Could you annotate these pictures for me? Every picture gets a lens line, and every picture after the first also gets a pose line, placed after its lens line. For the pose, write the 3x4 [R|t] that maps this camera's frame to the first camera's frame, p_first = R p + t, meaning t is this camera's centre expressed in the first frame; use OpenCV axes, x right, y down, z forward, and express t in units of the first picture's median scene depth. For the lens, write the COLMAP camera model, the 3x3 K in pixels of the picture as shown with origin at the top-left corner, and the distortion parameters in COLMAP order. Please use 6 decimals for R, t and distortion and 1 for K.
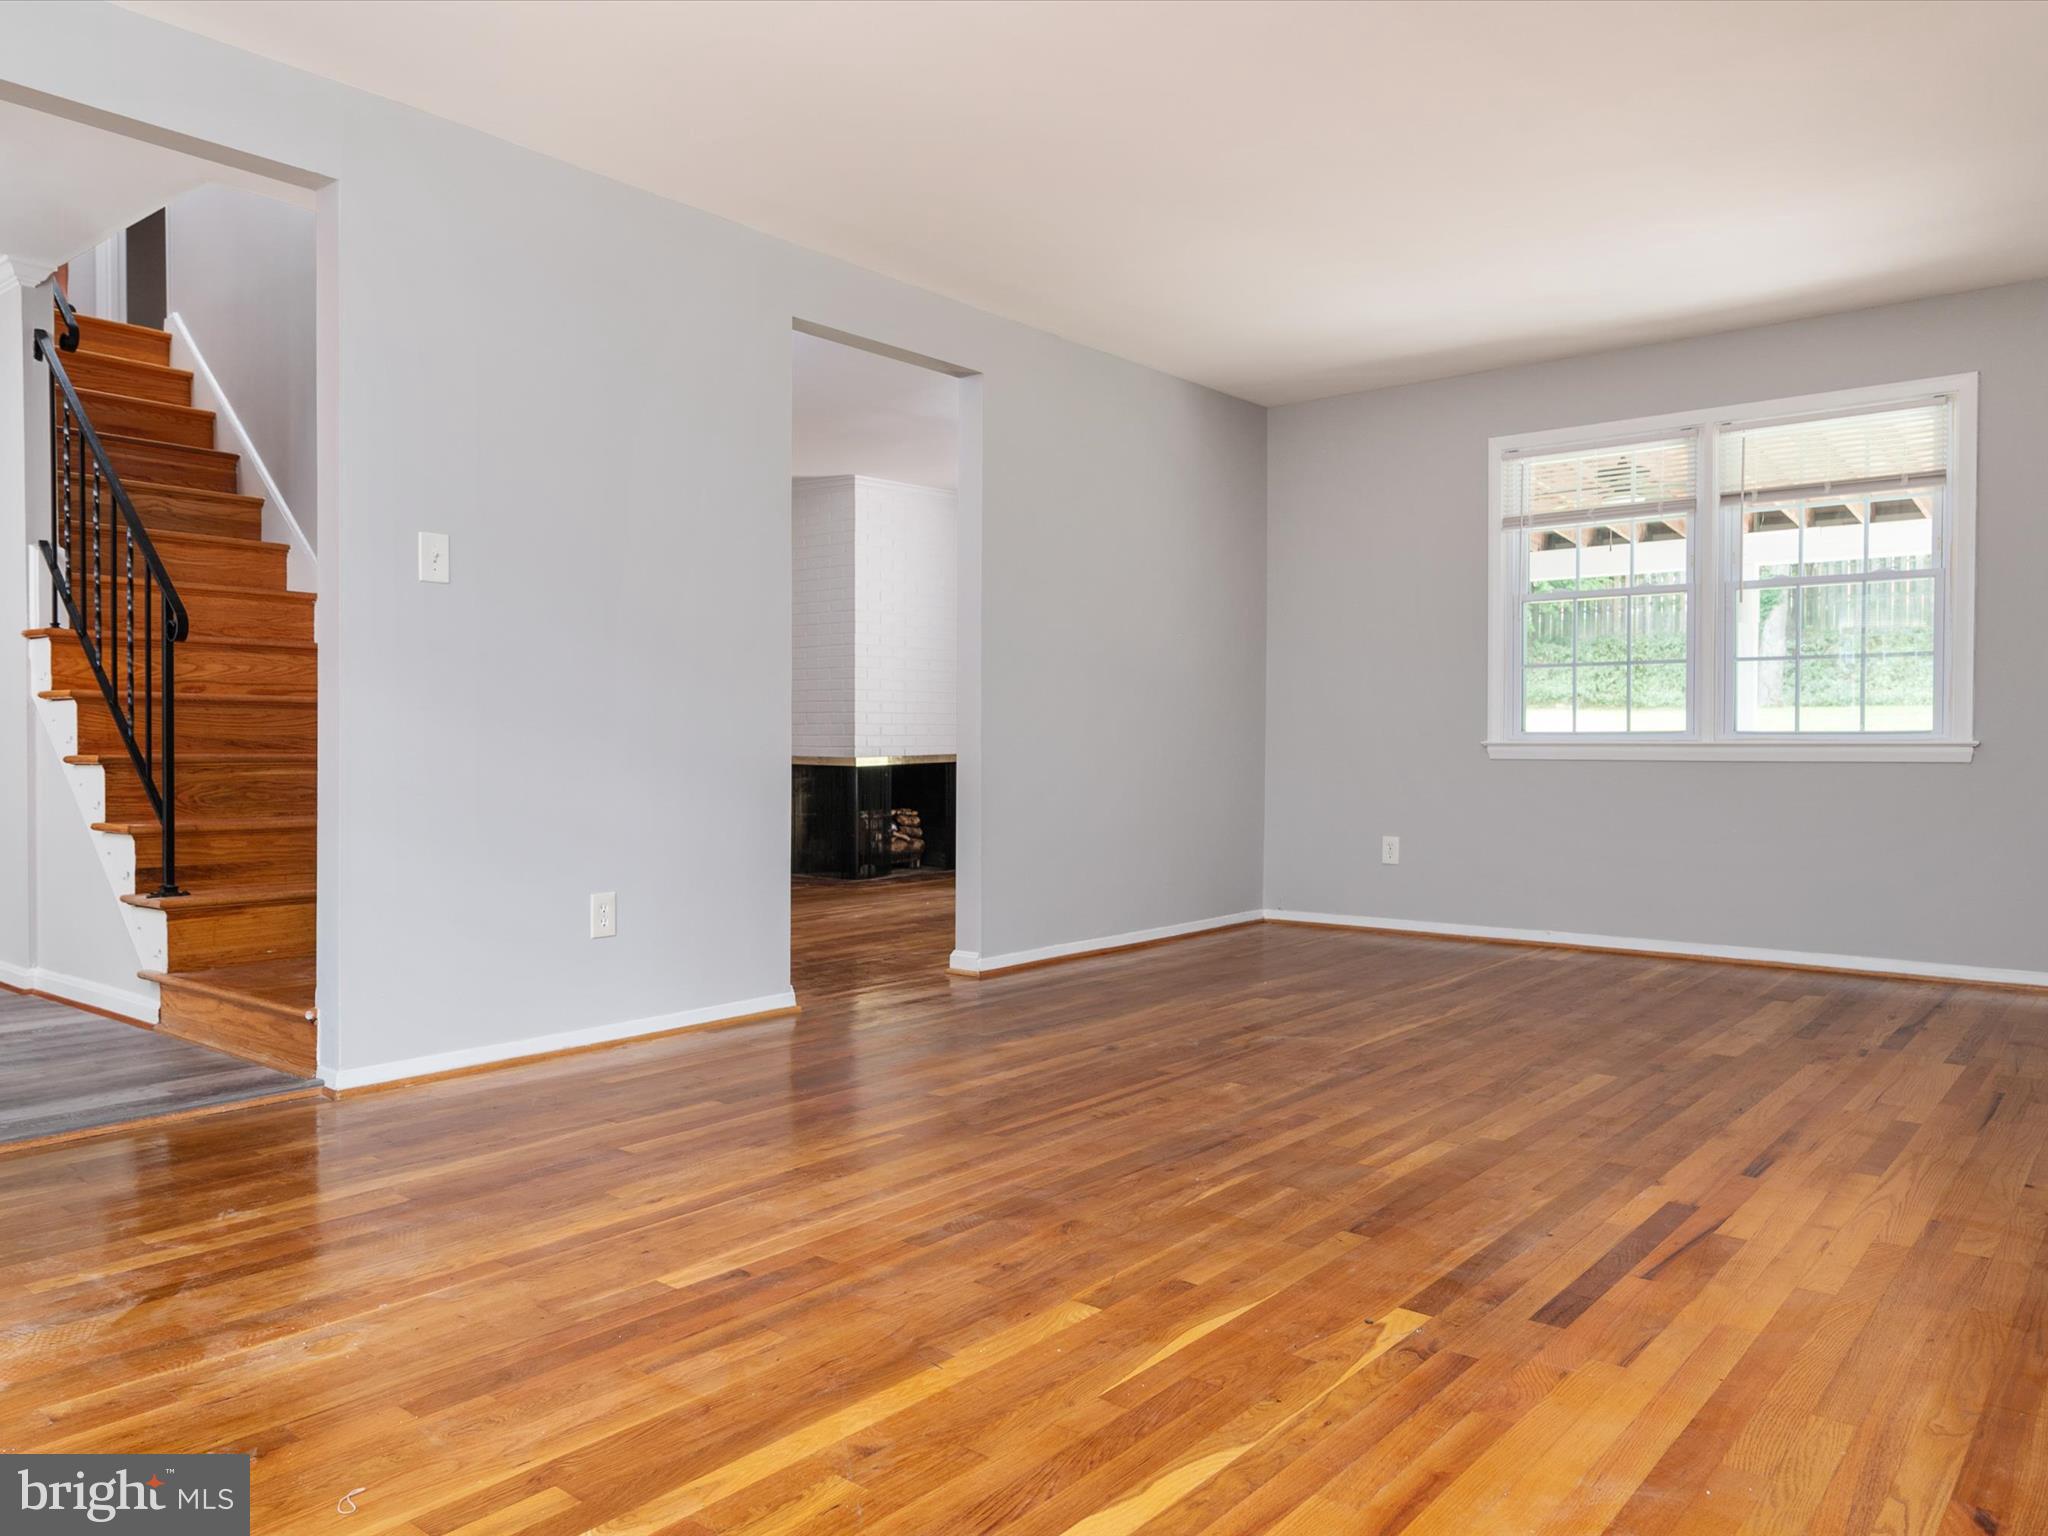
lens RADIAL K [[1472.1, 0, 1030.6], [0, 1472.1, 782.1], [0, 0, 1]] dist [-0.010069, -0.001237]
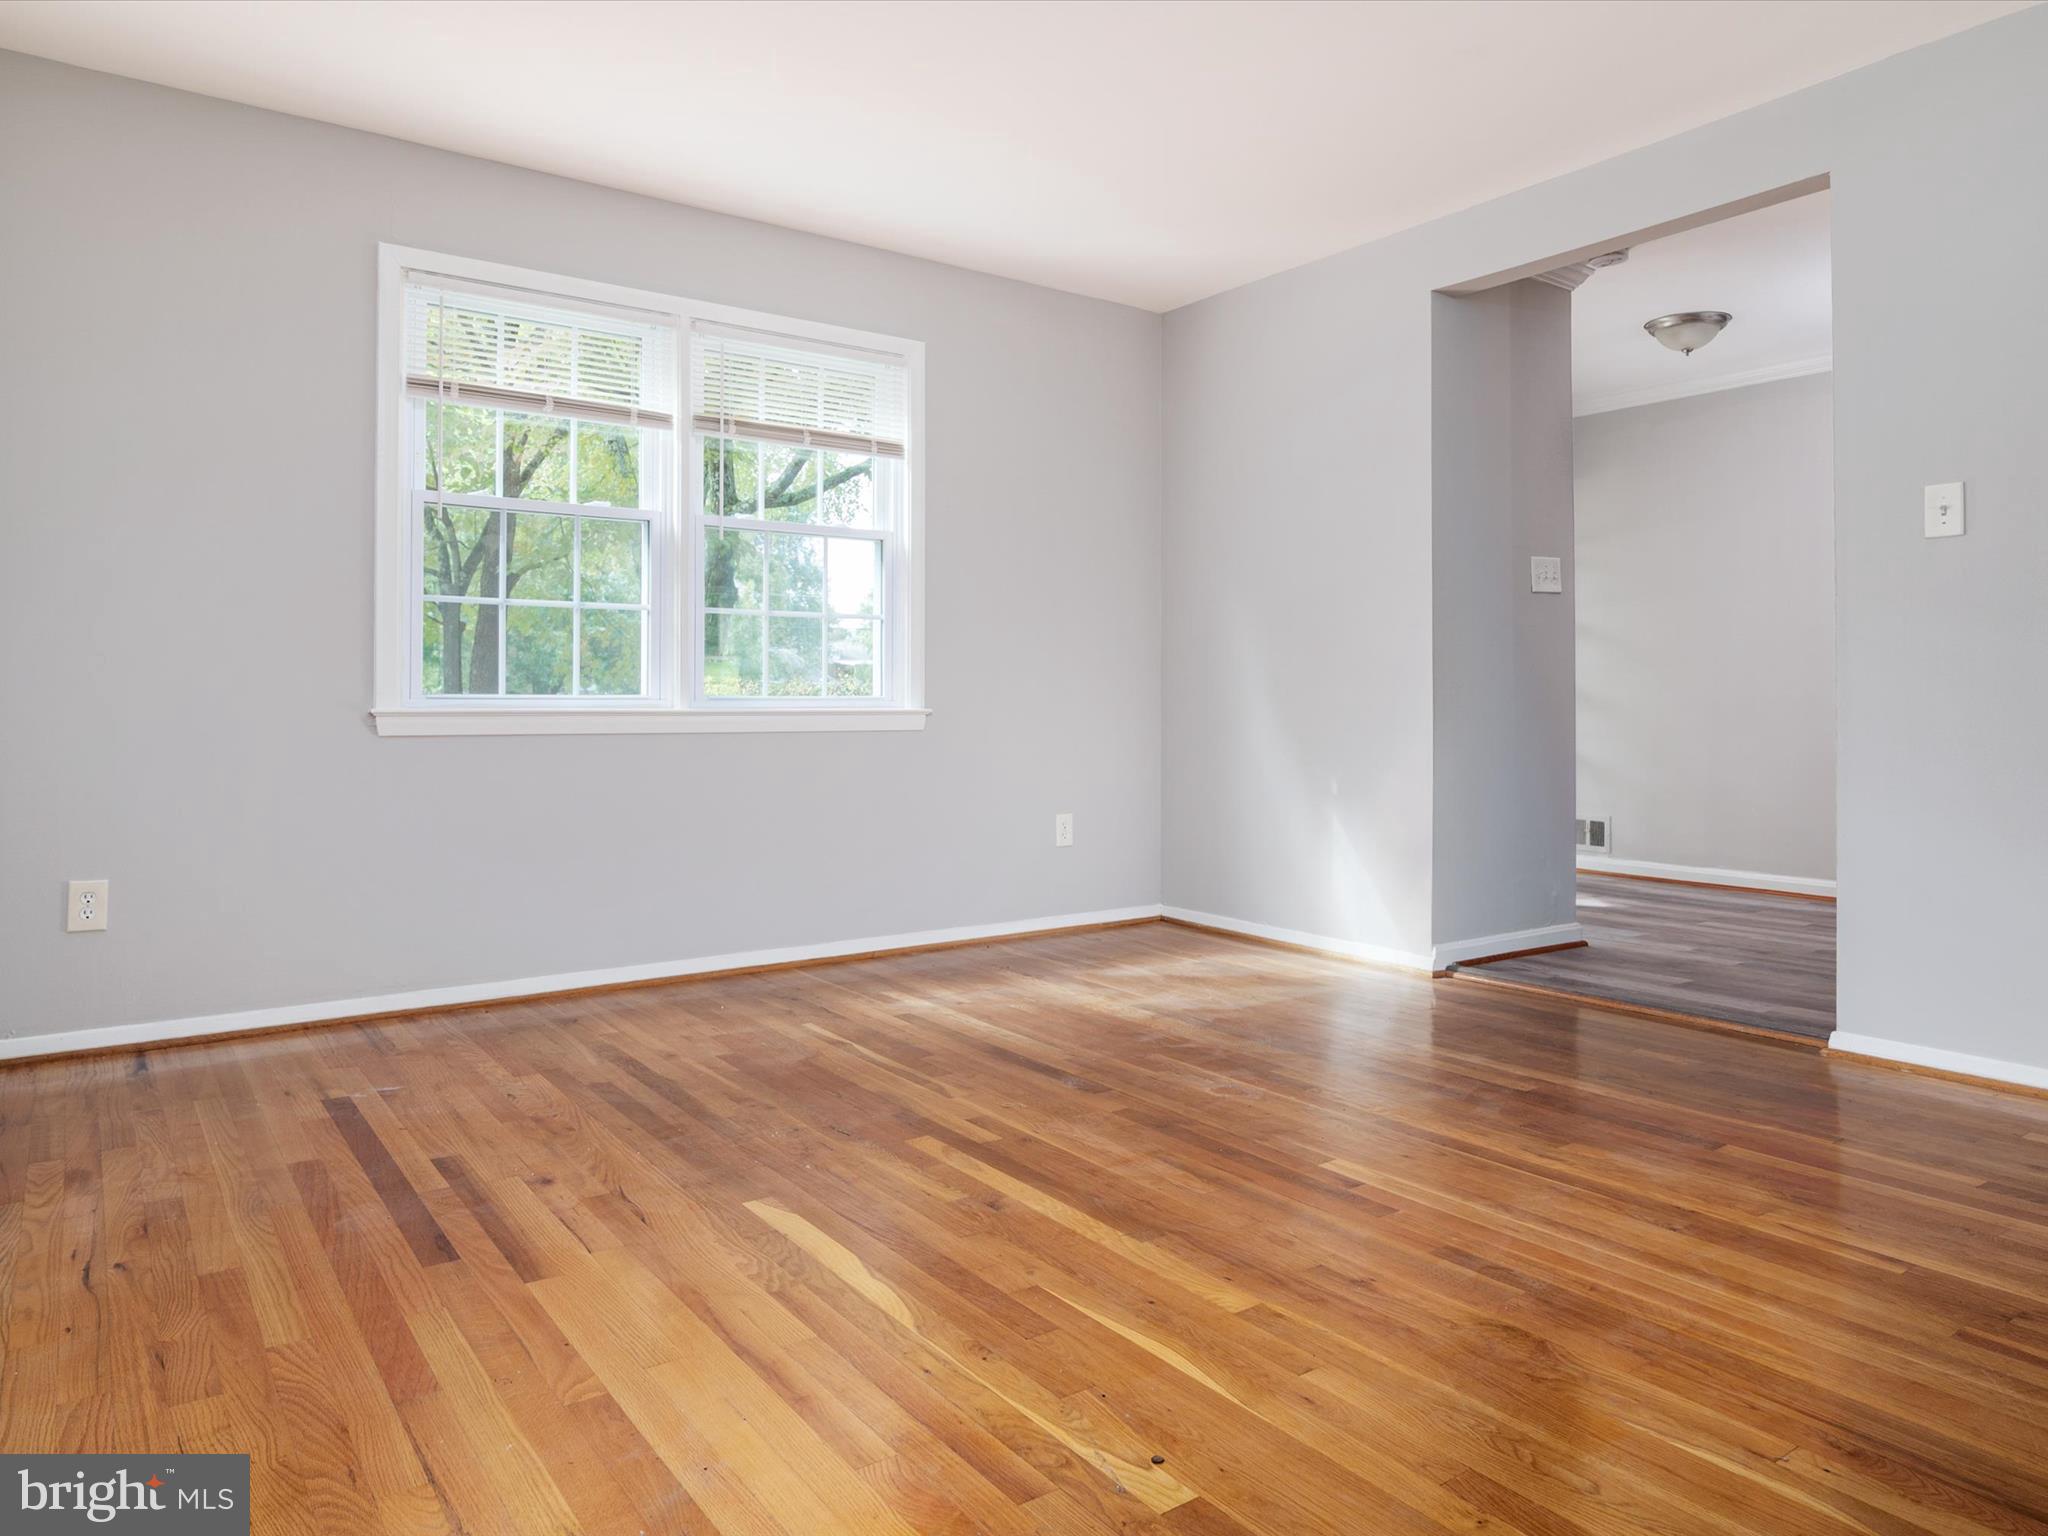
lens RADIAL K [[1401.8, 0, 1026.8], [0, 1401.8, 755.5], [0, 0, 1]] dist [-0.002505, -0.000807]
pose [[-0.284754, 0.030111, -0.958128, 0.925253], [-0.027071, 0.998855, 0.039437, -0.023069], [0.958218, 0.037167, -0.283613, 1.118411]]
